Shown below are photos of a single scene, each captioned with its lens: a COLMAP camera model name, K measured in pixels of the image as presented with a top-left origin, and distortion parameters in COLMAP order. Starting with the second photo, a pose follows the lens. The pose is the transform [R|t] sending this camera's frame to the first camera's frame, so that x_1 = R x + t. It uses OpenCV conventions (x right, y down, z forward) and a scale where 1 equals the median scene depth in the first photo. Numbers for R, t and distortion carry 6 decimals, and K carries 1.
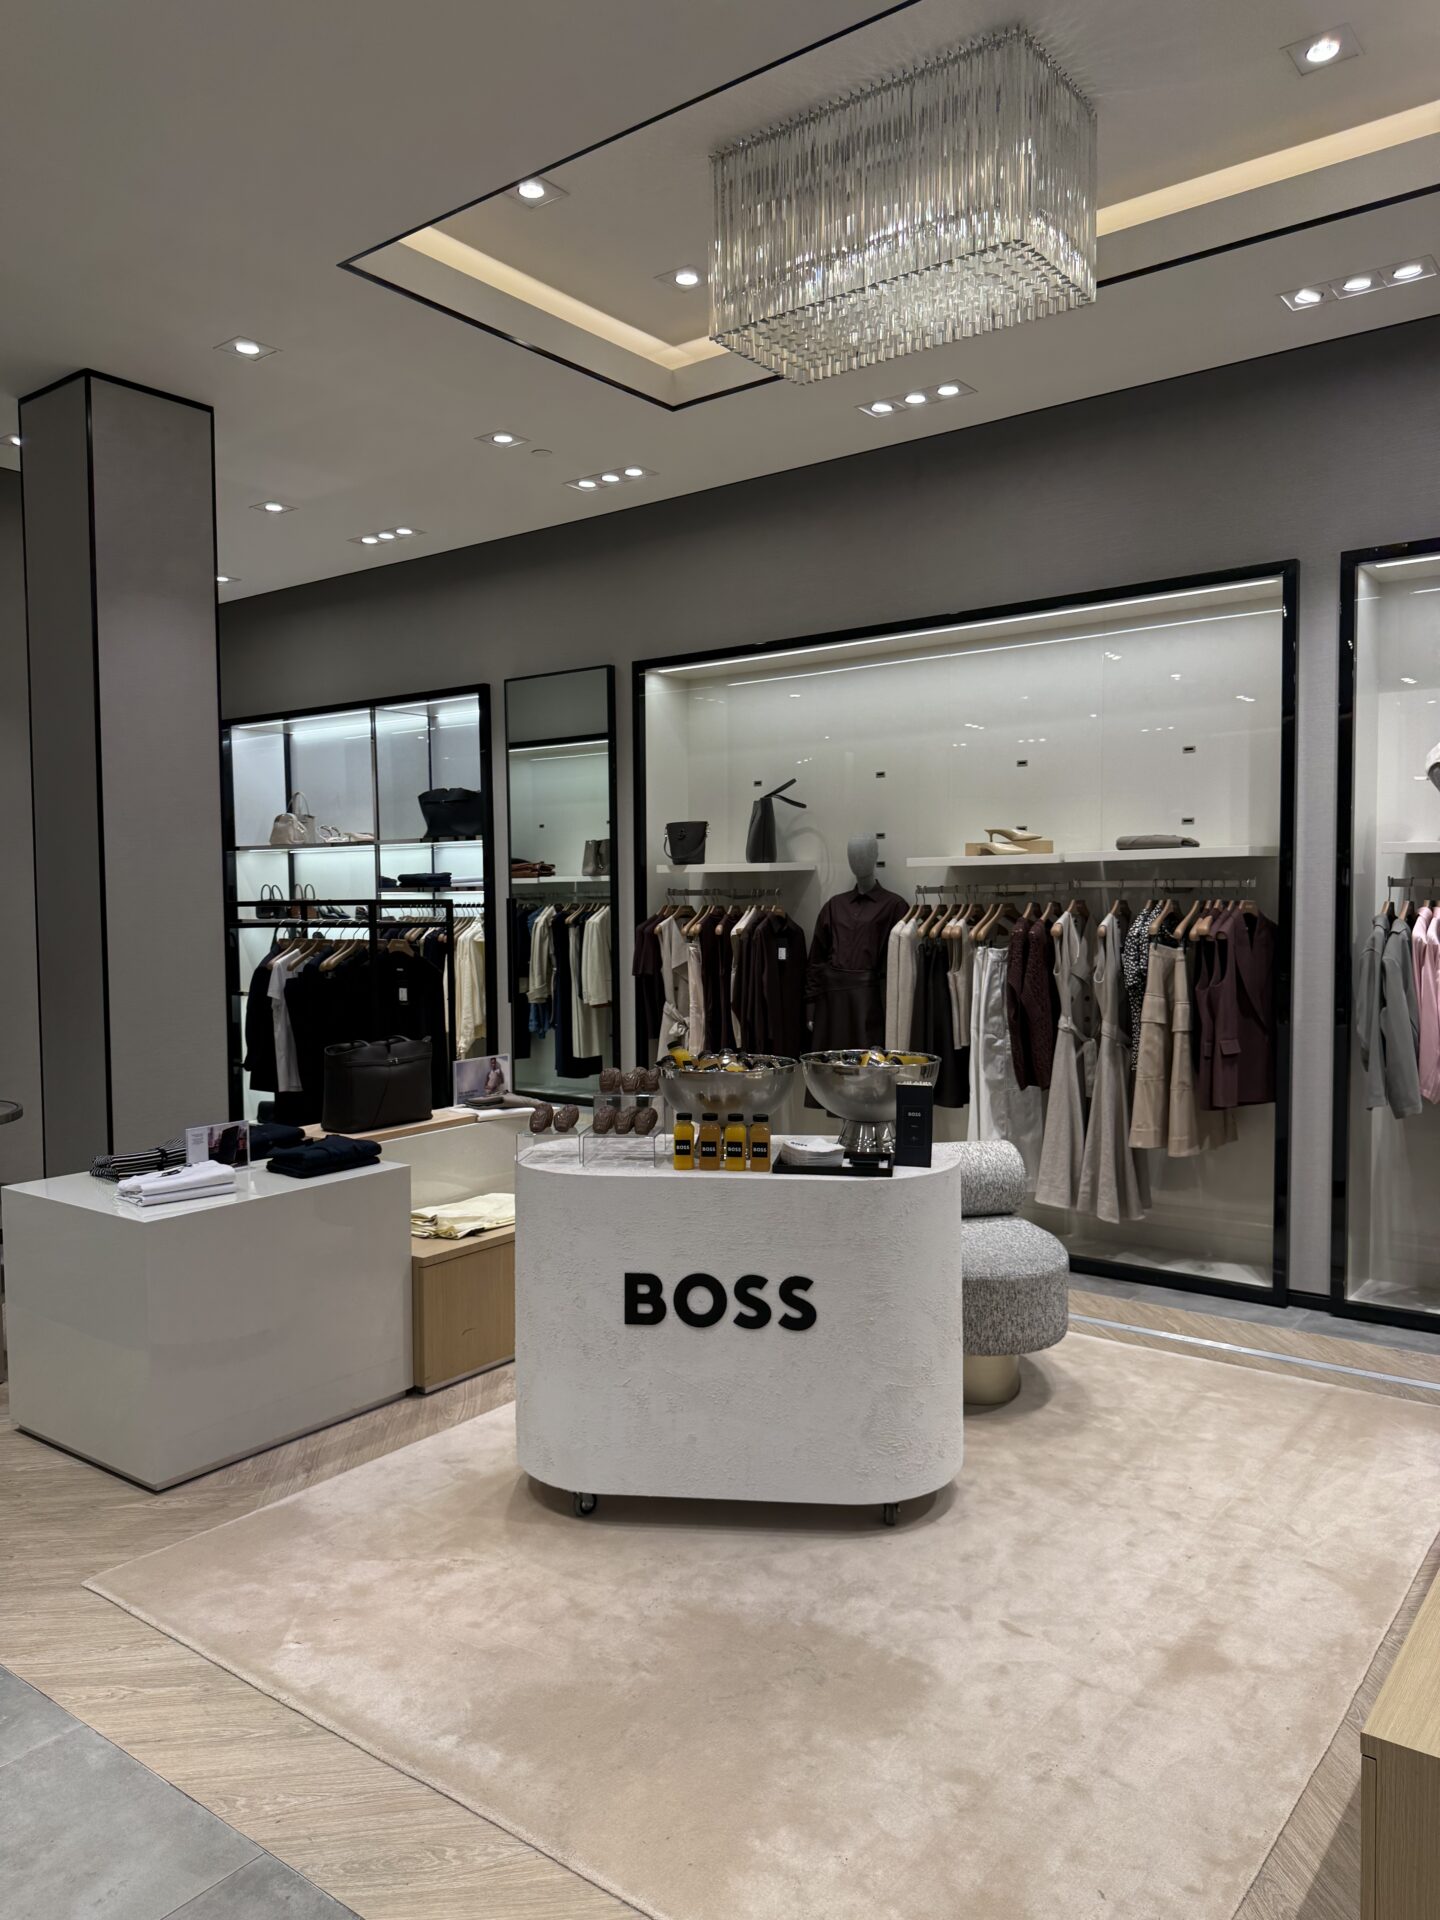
lens RADIAL K [[1366.6, 0, 728.3], [0, 1366.6, 935.5], [0, 0, 1]] dist [0.046073, -0.063119]
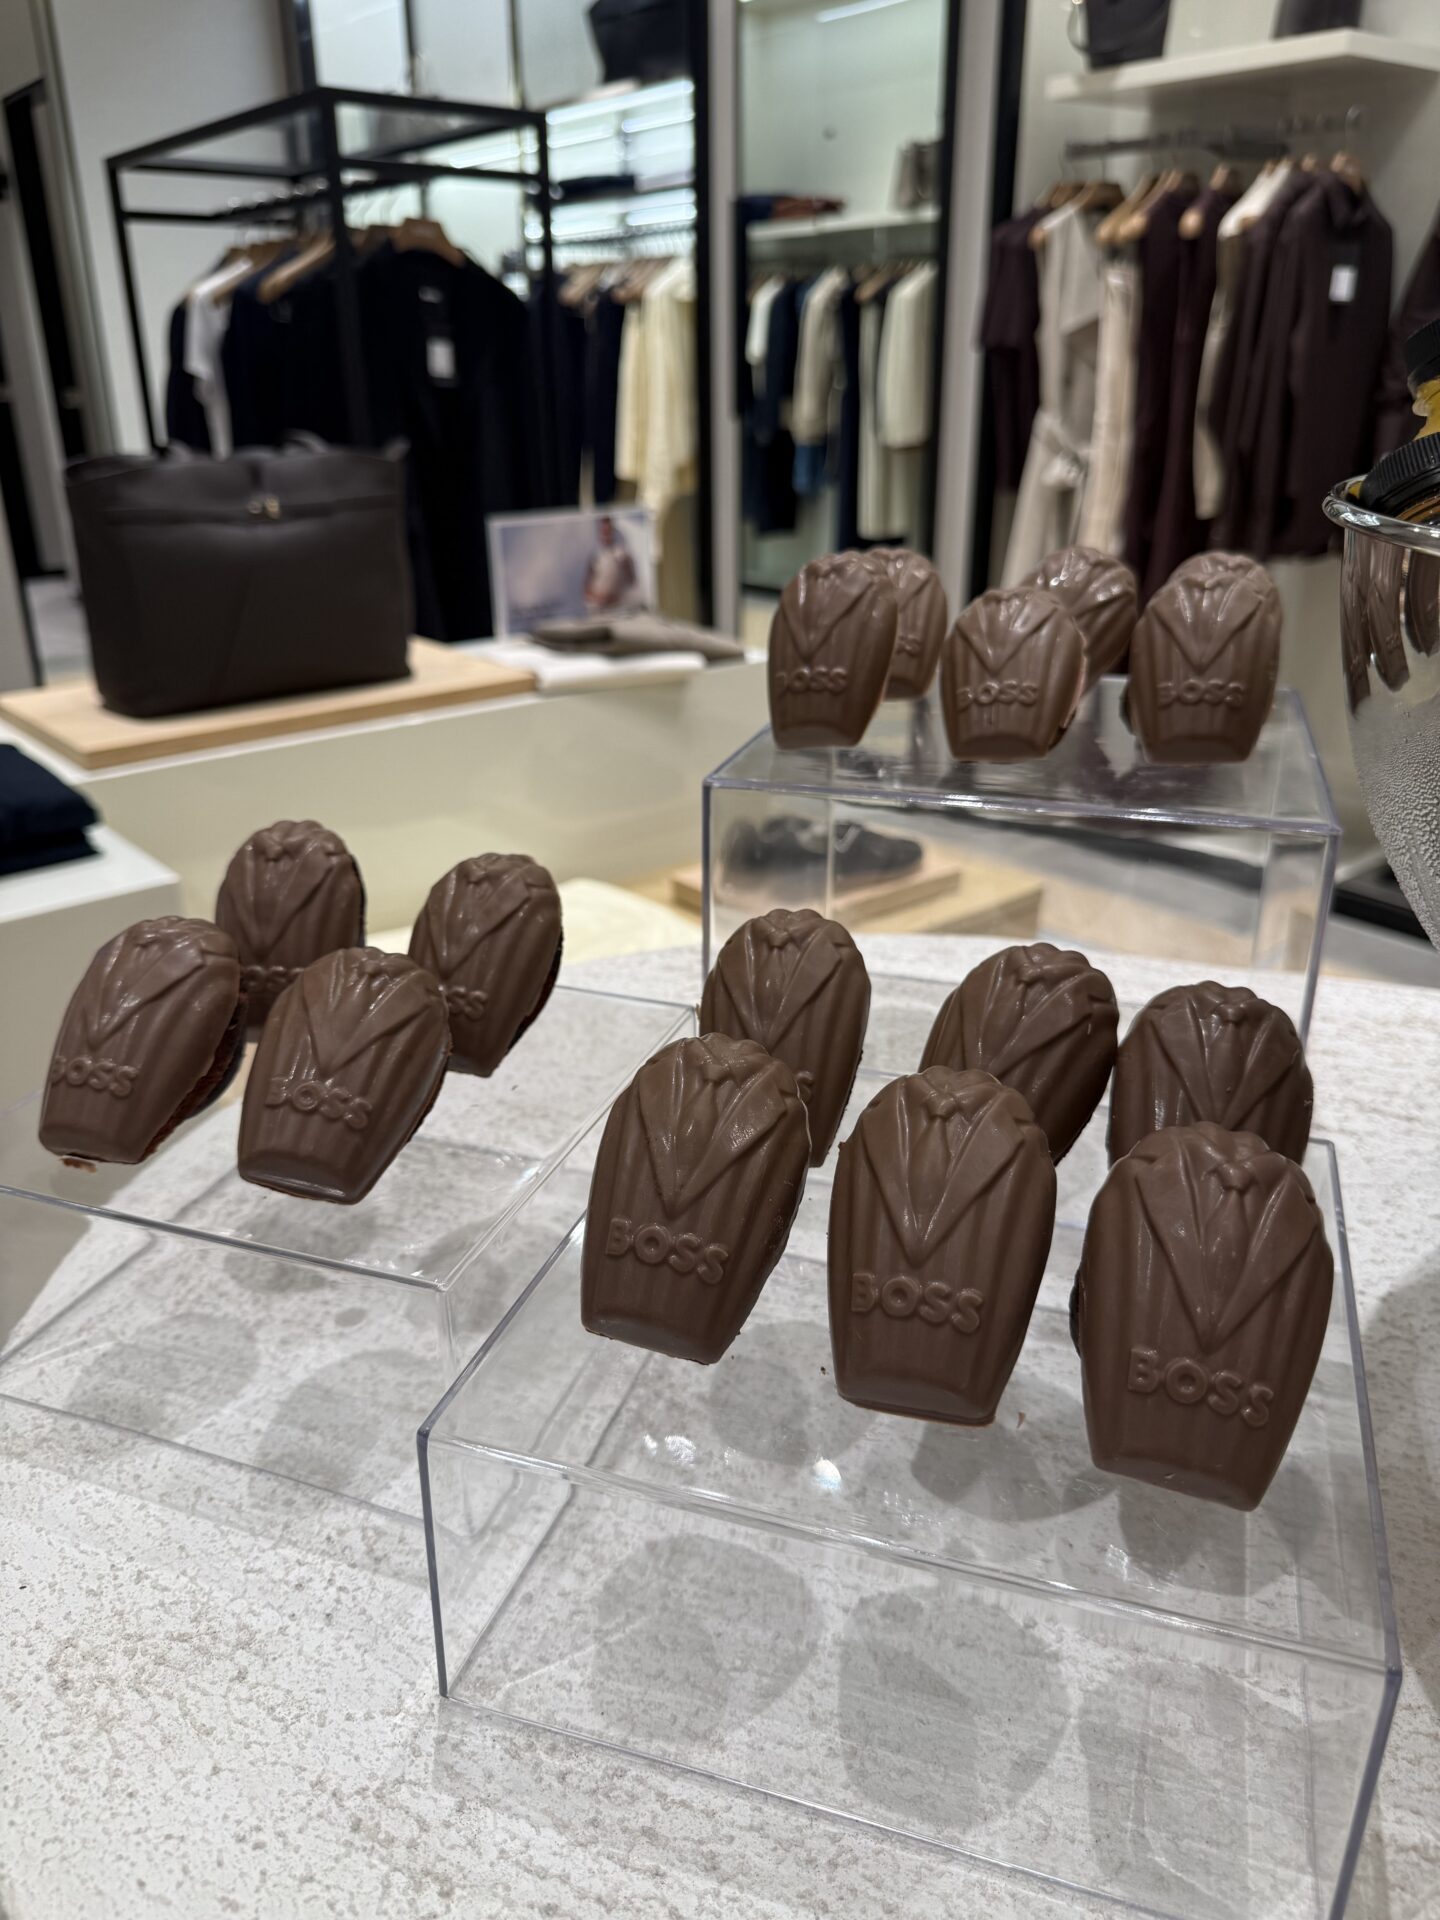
lens RADIAL K [[1398.8, 0, 722.2], [0, 1398.8, 954.2], [0, 0, 1]] dist [-0.013132, 0.007166]
pose [[0.974635, 0.090953, -0.204486, -0.045233], [-0.009177, 0.929169, 0.369542, 0.054704], [0.223613, -0.358292, 0.906435, 0.566177]]
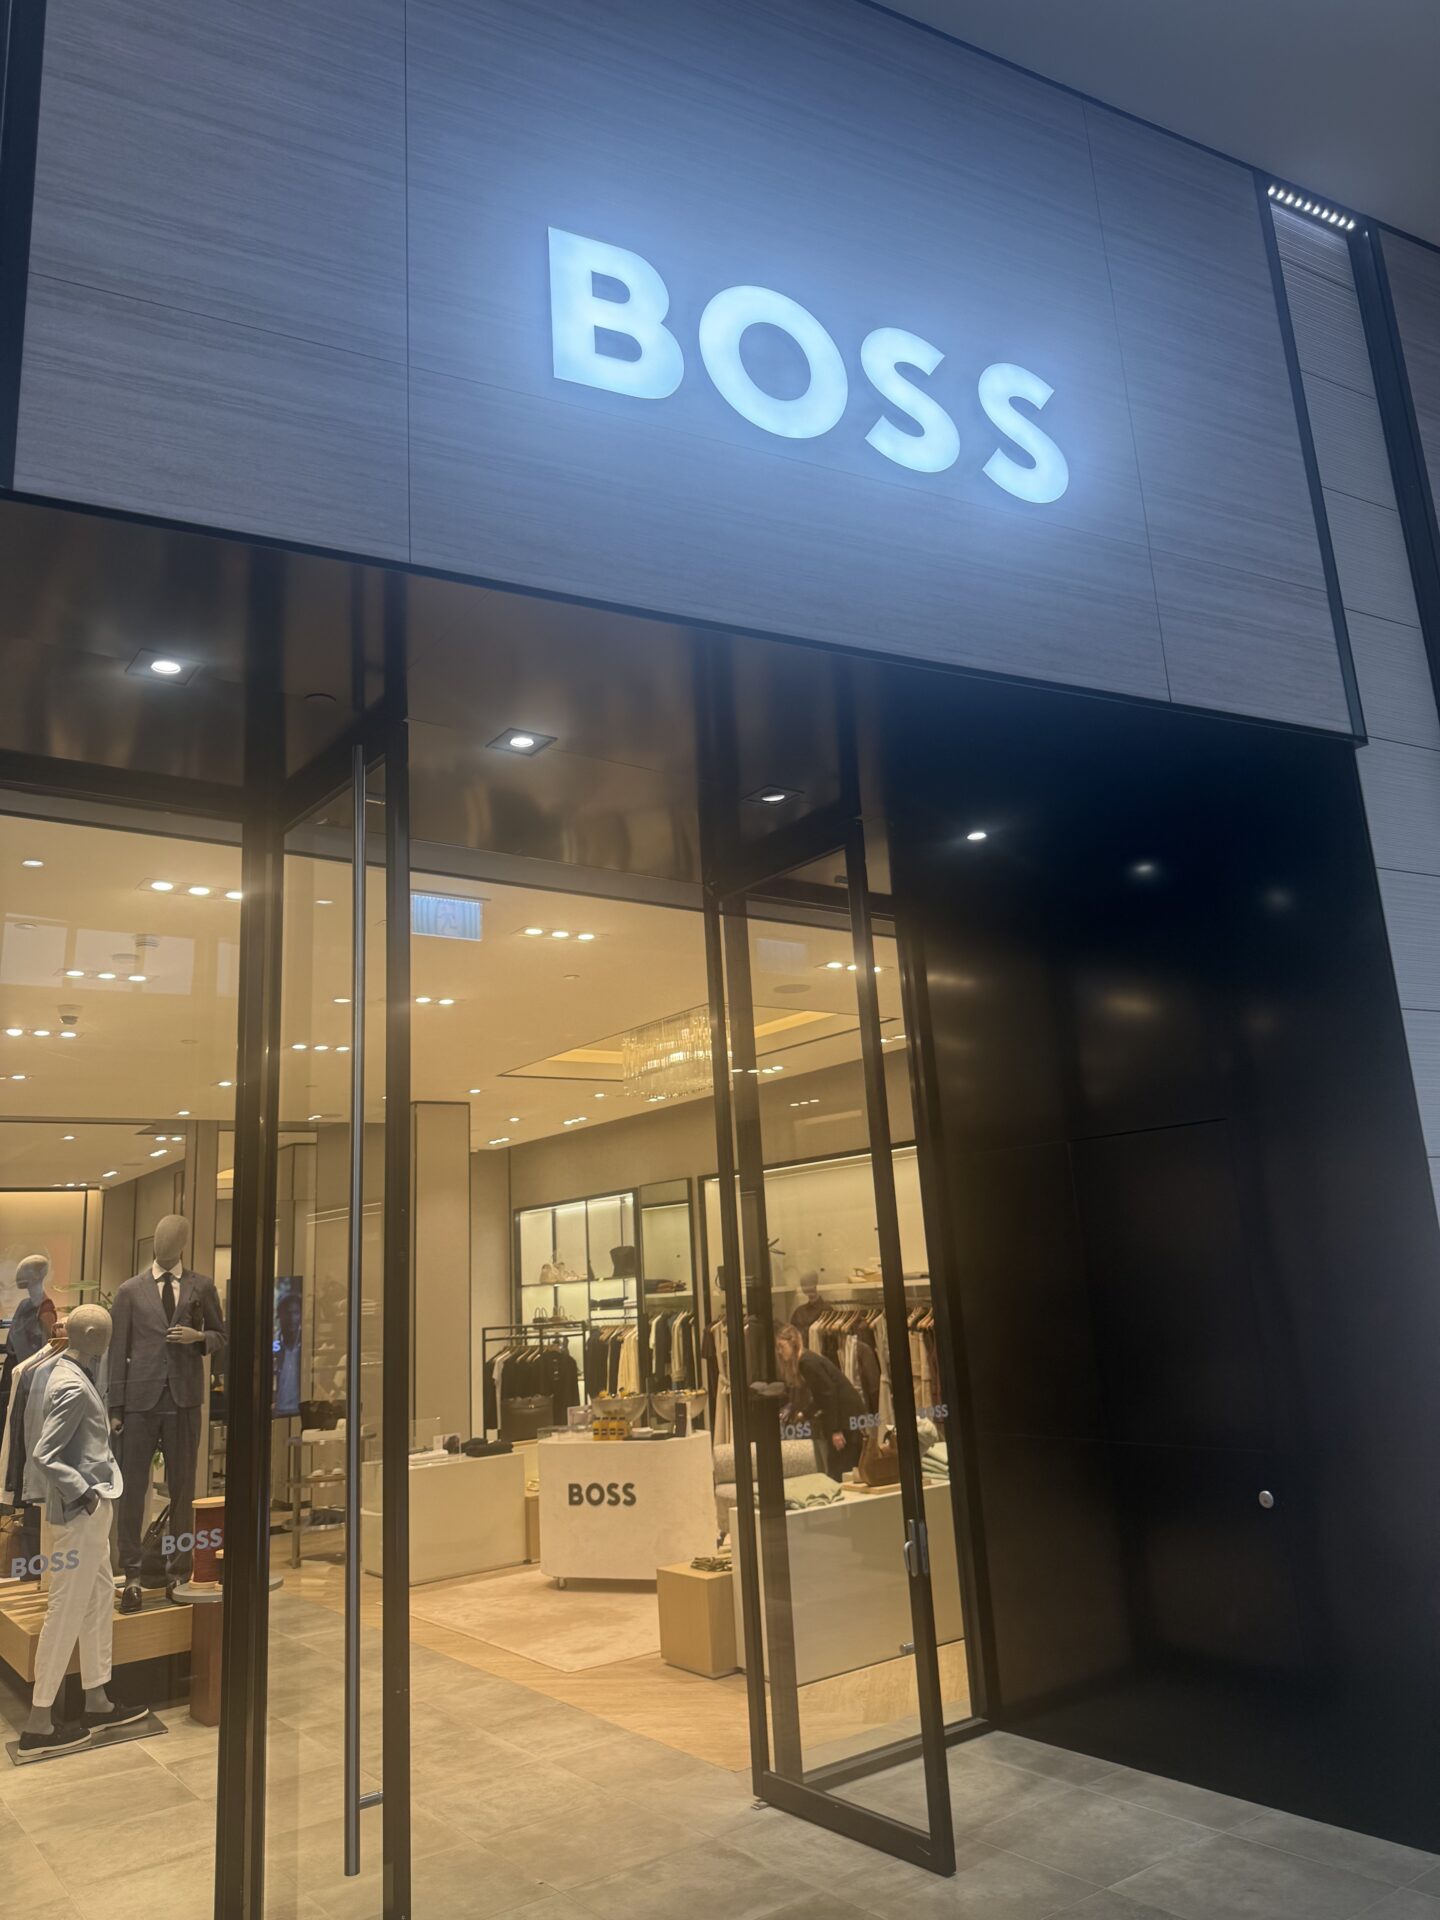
lens RADIAL K [[1366.6, 0, 730.8], [0, 1366.6, 933.8], [0, 0, 1]] dist [0.046073, -0.063119]
pose [[0.957712, -0.120200, -0.261417, 0.588223], [0.046300, 0.961100, -0.272292, -0.016022], [0.283977, 0.248674, 0.926023, -0.902526]]
